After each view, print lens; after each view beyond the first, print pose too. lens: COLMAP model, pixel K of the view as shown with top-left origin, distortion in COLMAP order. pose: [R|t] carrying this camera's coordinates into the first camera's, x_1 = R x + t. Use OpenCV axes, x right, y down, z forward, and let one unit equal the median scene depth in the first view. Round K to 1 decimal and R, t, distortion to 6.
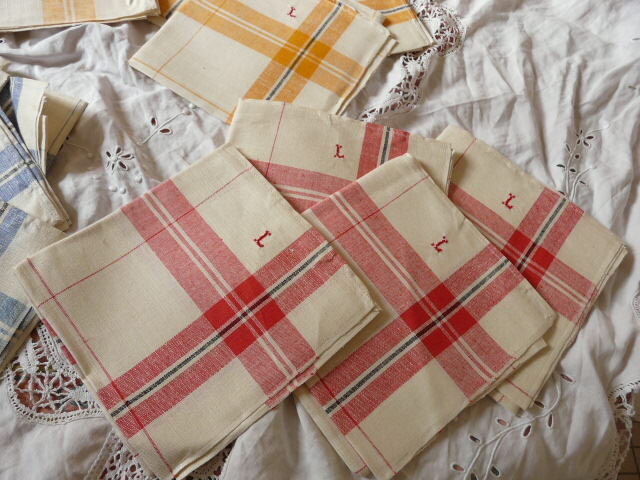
lens RADIAL K [[597.5, 0, 320.0], [0, 597.5, 240.0], [0, 0, 1]] dist [-0.087246, 0.155983]
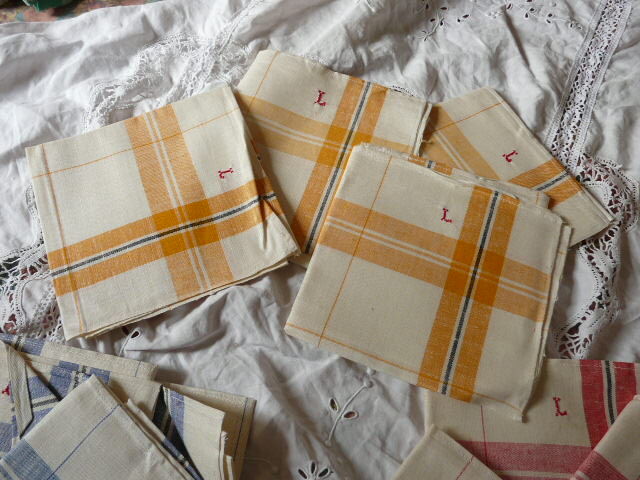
lens RADIAL K [[597.5, 0, 320.0], [0, 597.5, 240.0], [0, 0, 1]] dist [-0.087246, 0.155983]
pose [[0.984954, -0.169708, -0.032633, -0.229462], [0.169886, 0.985460, 0.002741, -0.431549], [0.031693, -0.008243, 0.999464, 0.153142]]
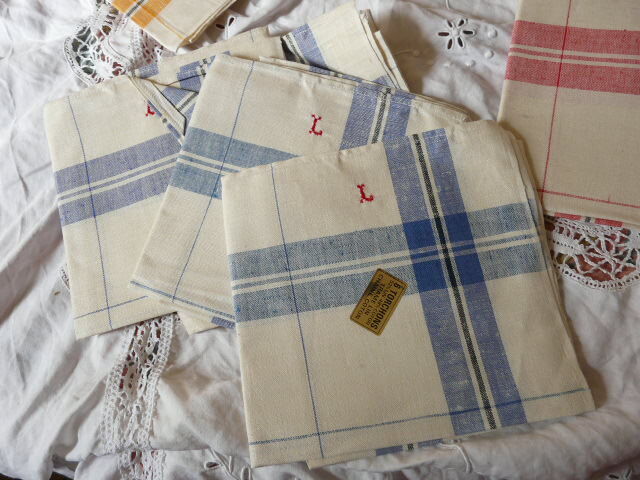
lens RADIAL K [[597.5, 0, 320.0], [0, 597.5, 240.0], [0, 0, 1]] dist [-0.087246, 0.155983]
pose [[0.802390, -0.592539, -0.071197, -0.572474], [0.596421, 0.791898, 0.131072, -0.116499], [-0.021284, -0.147634, 0.988813, 0.086829]]
